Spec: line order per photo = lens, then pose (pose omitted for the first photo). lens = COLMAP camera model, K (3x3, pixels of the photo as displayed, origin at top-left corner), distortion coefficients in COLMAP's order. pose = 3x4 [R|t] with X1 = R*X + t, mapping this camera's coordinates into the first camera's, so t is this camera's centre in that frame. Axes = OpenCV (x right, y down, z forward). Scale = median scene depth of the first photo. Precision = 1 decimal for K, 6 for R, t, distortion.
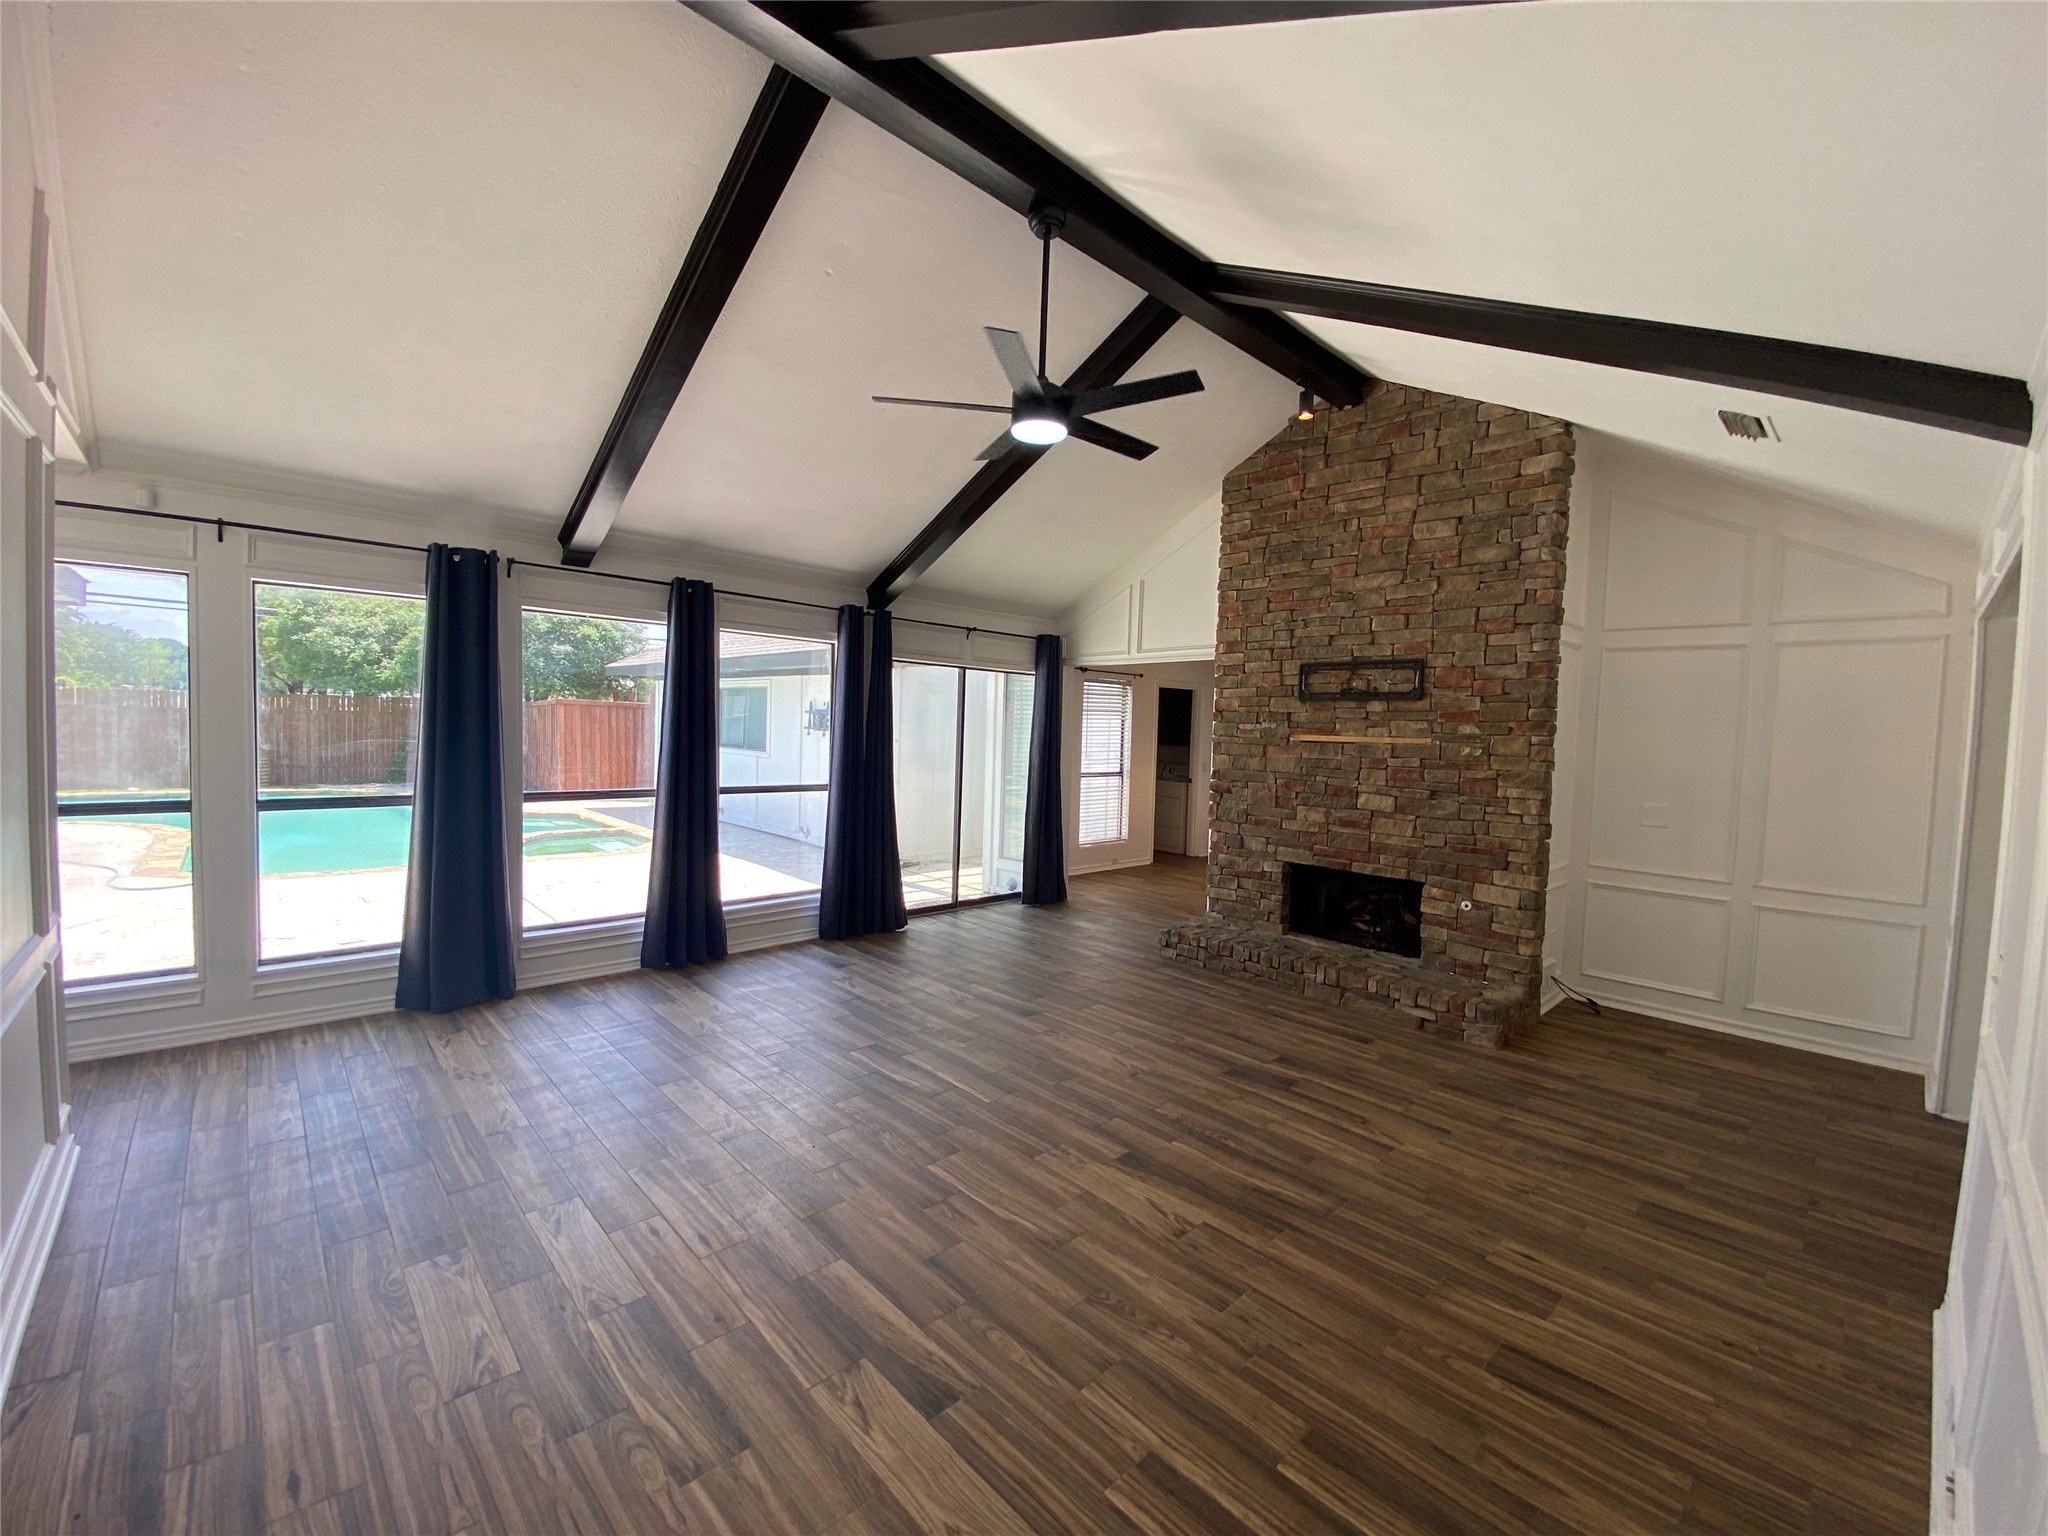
lens RADIAL K [[814.3, 0, 1024.0], [0, 814.3, 768.0], [0, 0, 1]] dist [0.007818, -0.019806]
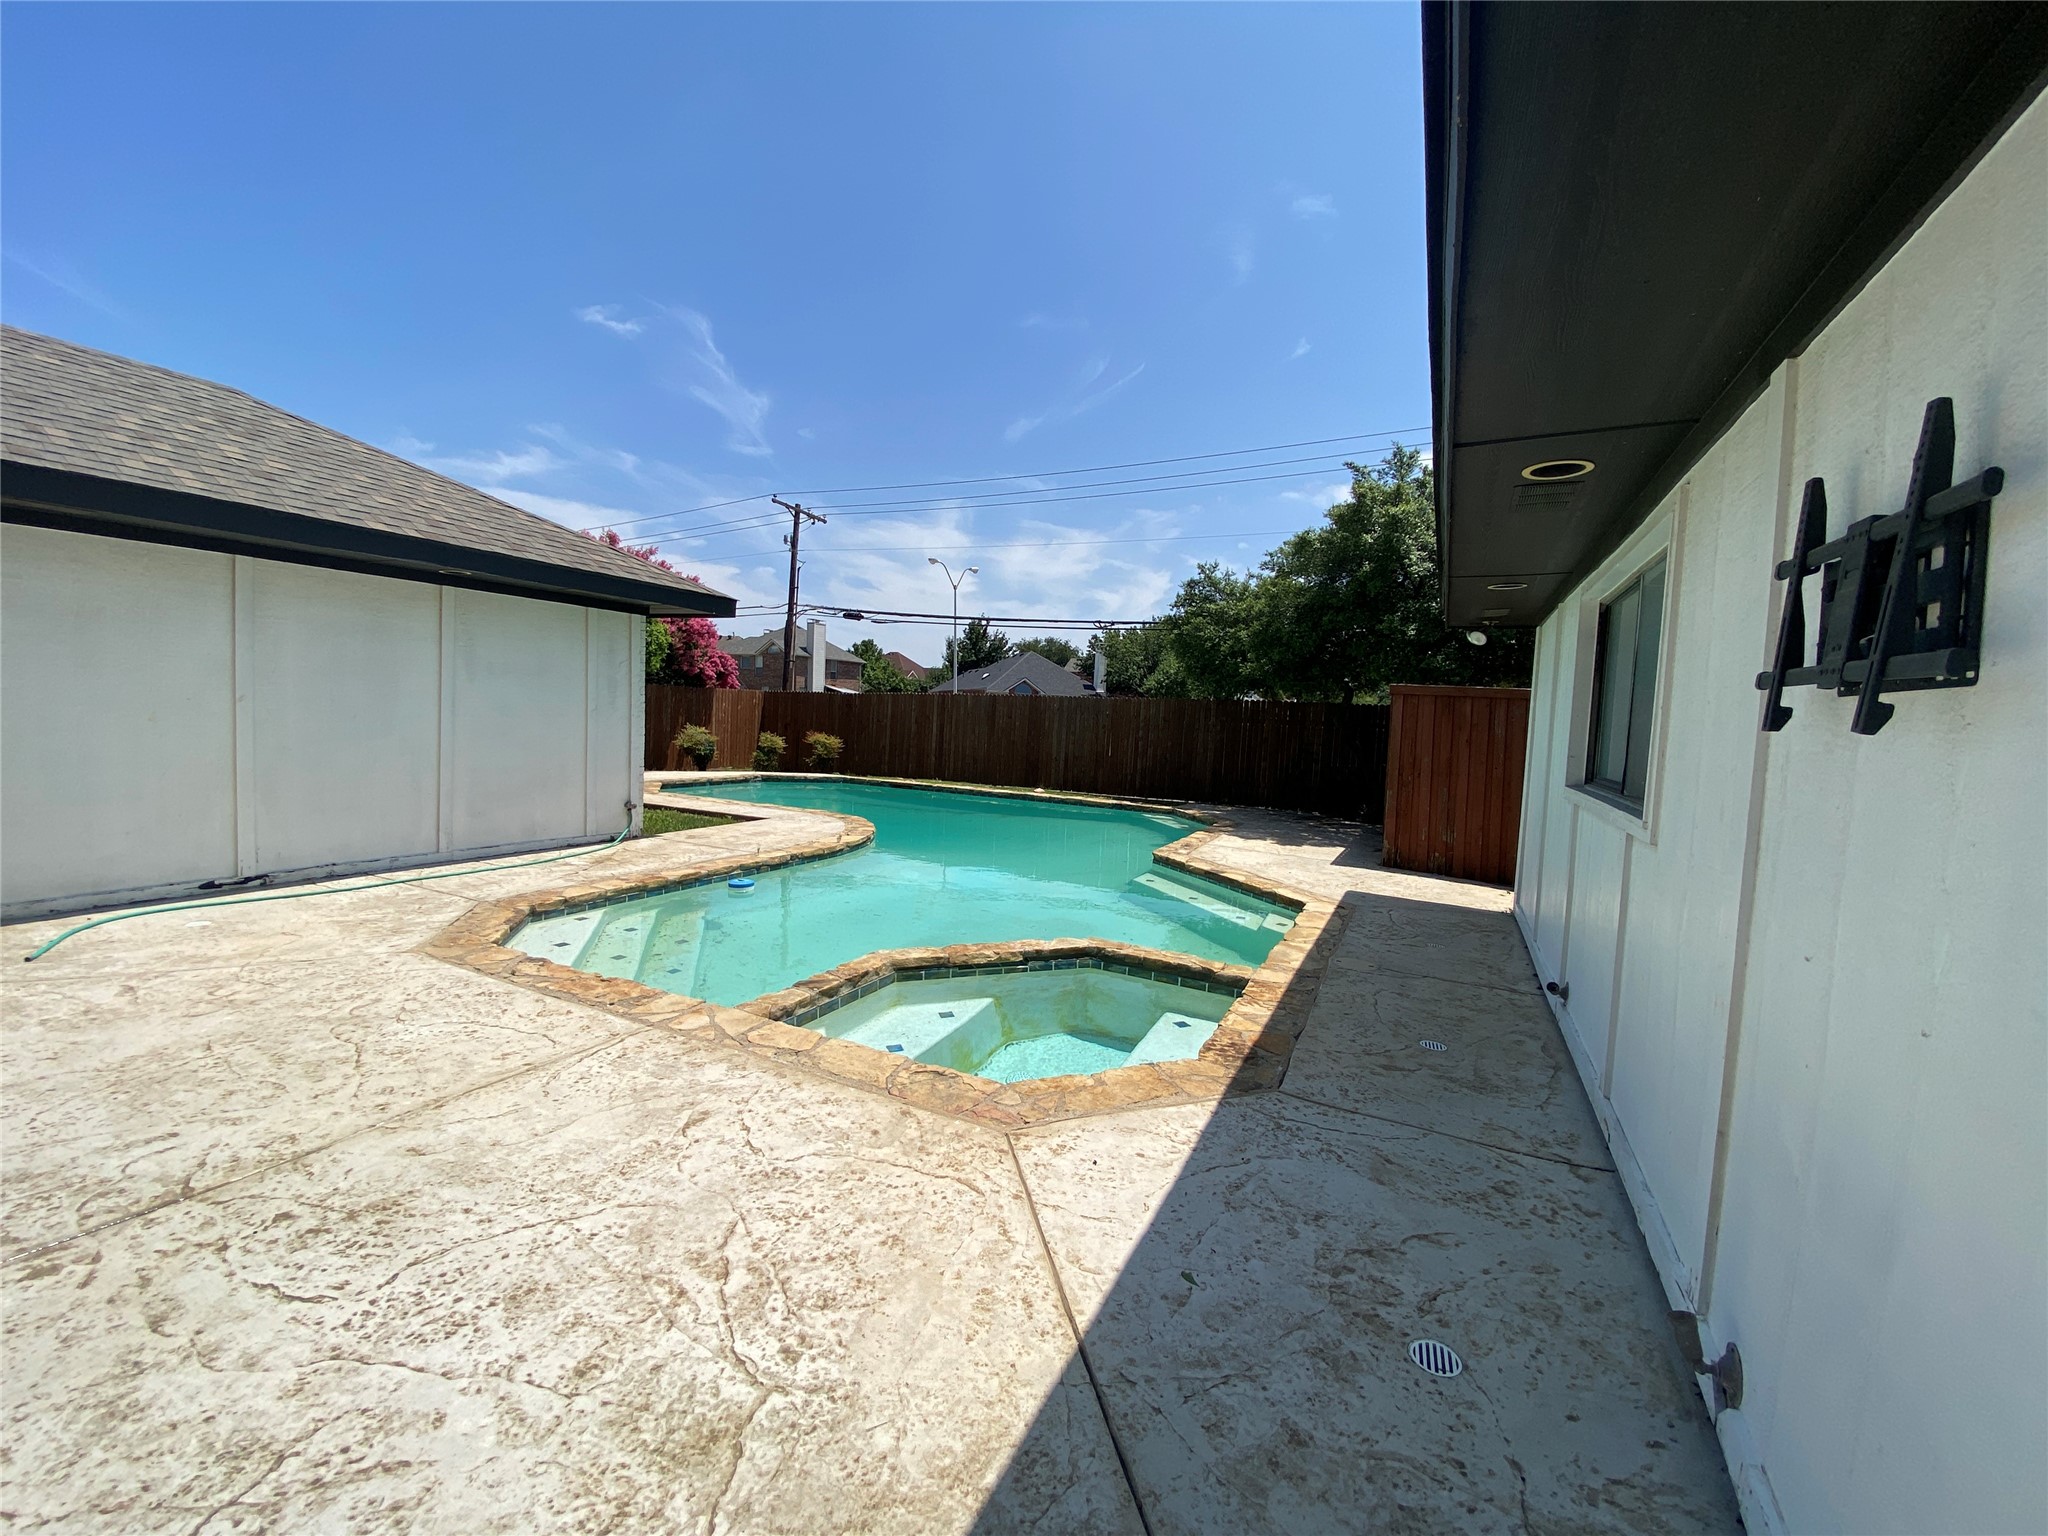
lens RADIAL K [[834.7, 0, 1016.1], [0, 834.7, 764.0], [0, 0, 1]] dist [0.022678, -0.021648]
pose [[0.354347, 0.040689, -0.934228, -0.695570], [-0.078110, 0.996849, 0.013790, -0.110458], [0.931846, 0.068086, 0.356409, 3.151825]]
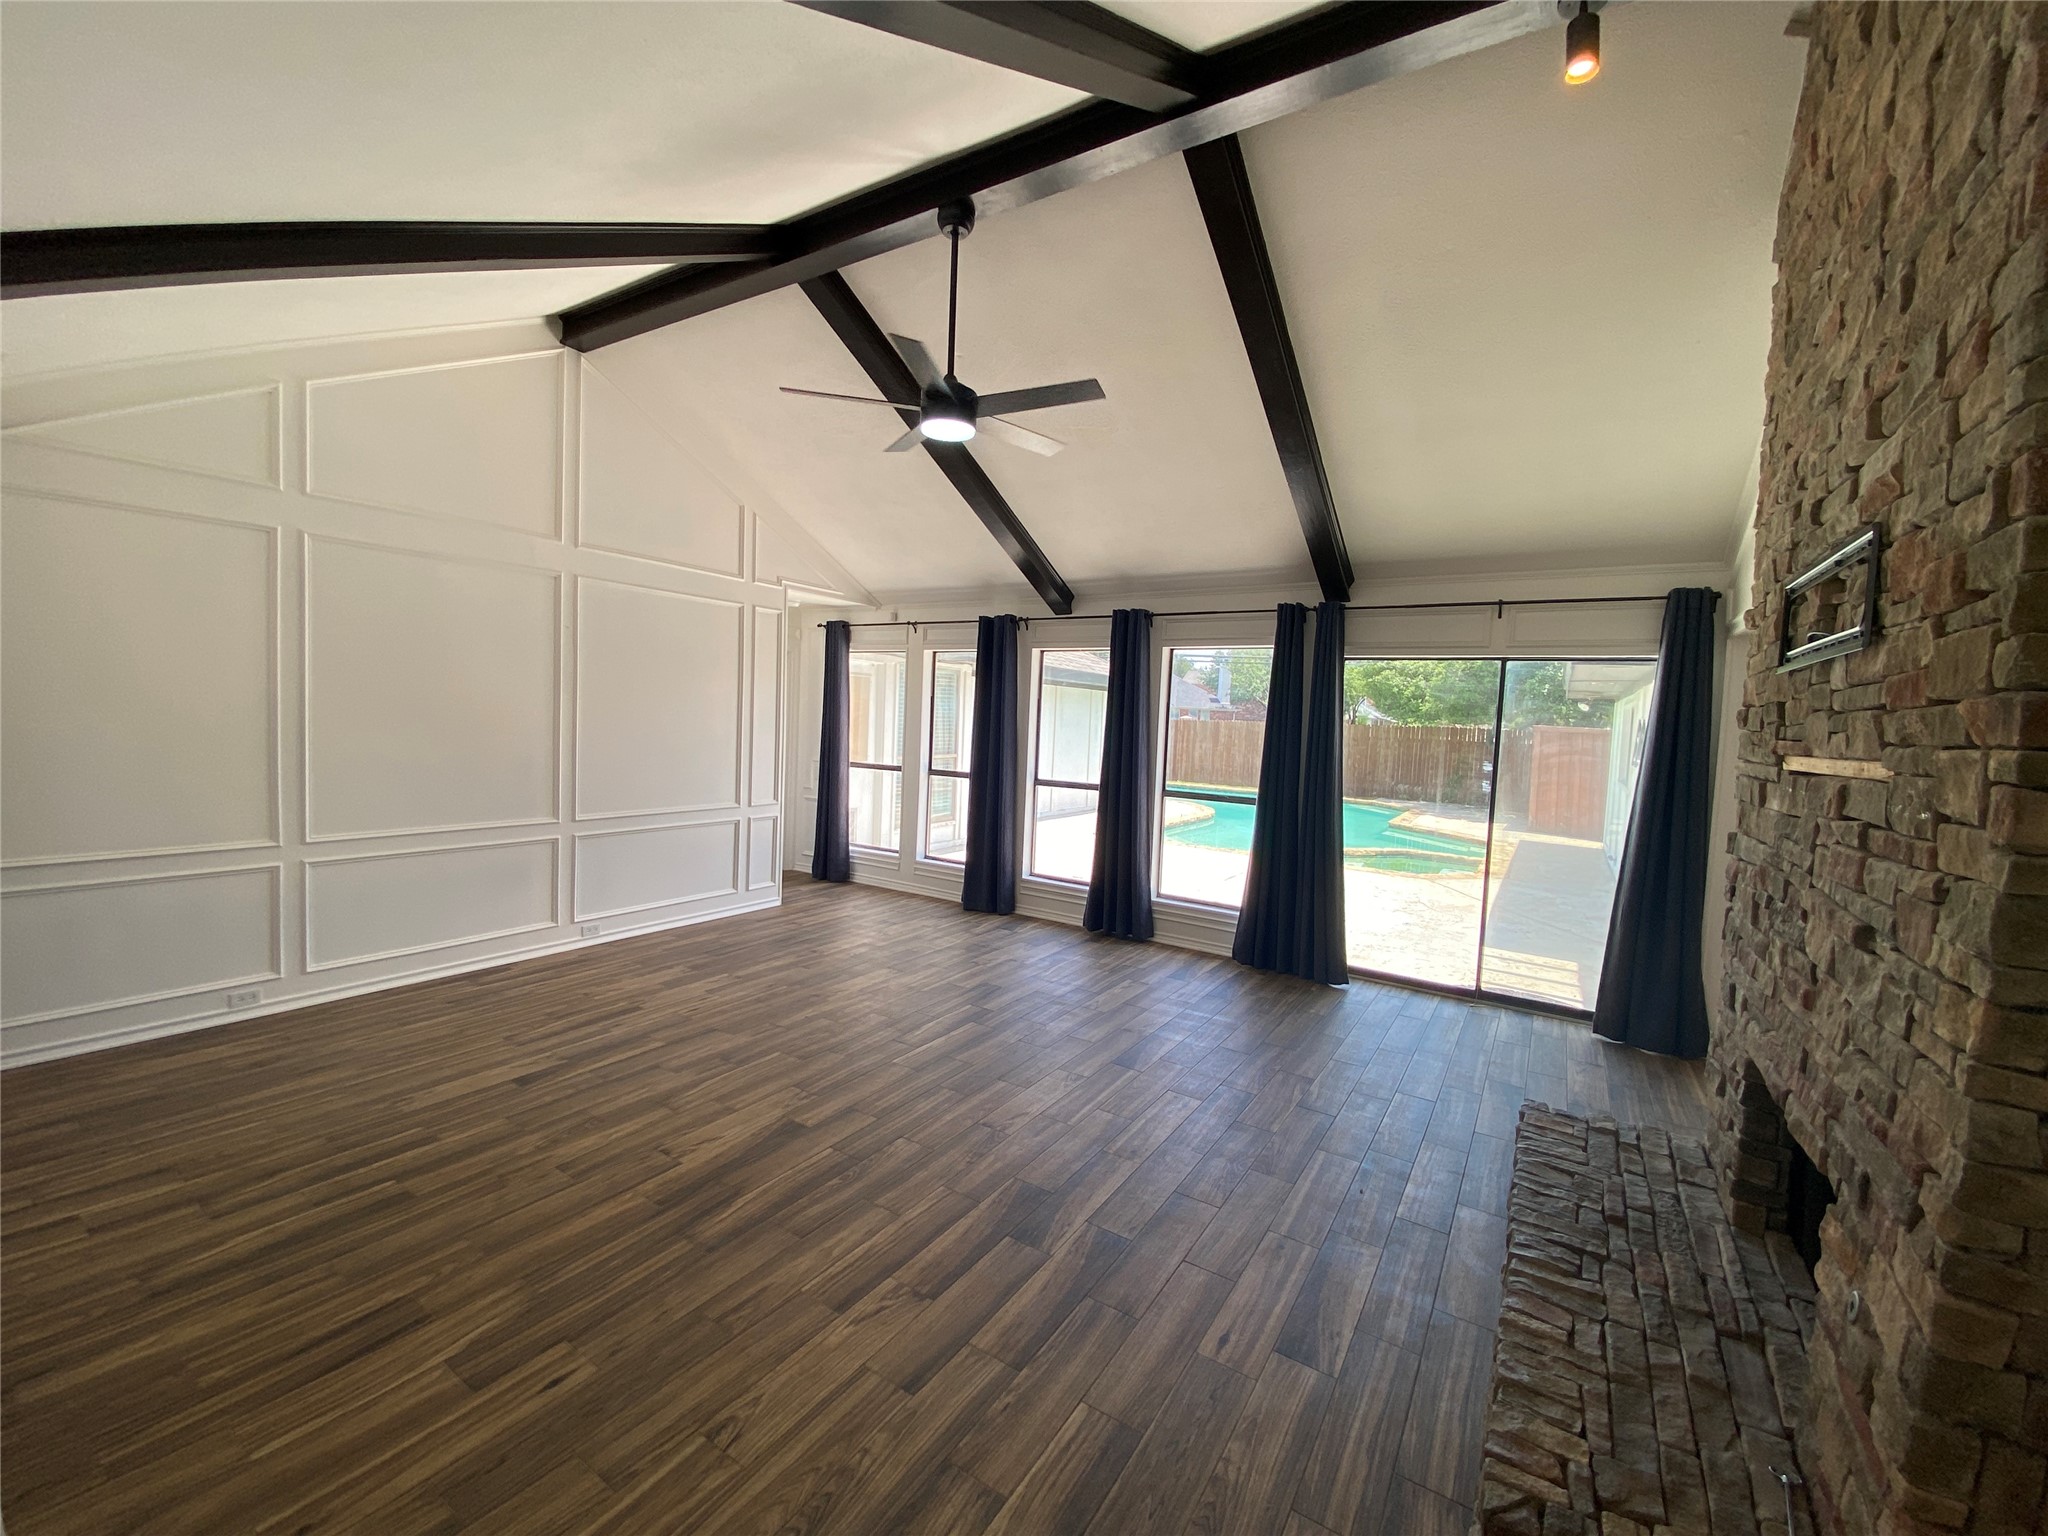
lens RADIAL K [[817.0, 0, 1059.2], [0, 817.0, 770.0], [0, 0, 1]] dist [-0.022553, -0.008124]
pose [[0.286991, 0.042390, -0.956995, 1.159621], [-0.083736, 0.996306, 0.019020, -0.023998], [0.954266, 0.074676, 0.289481, 0.953380]]
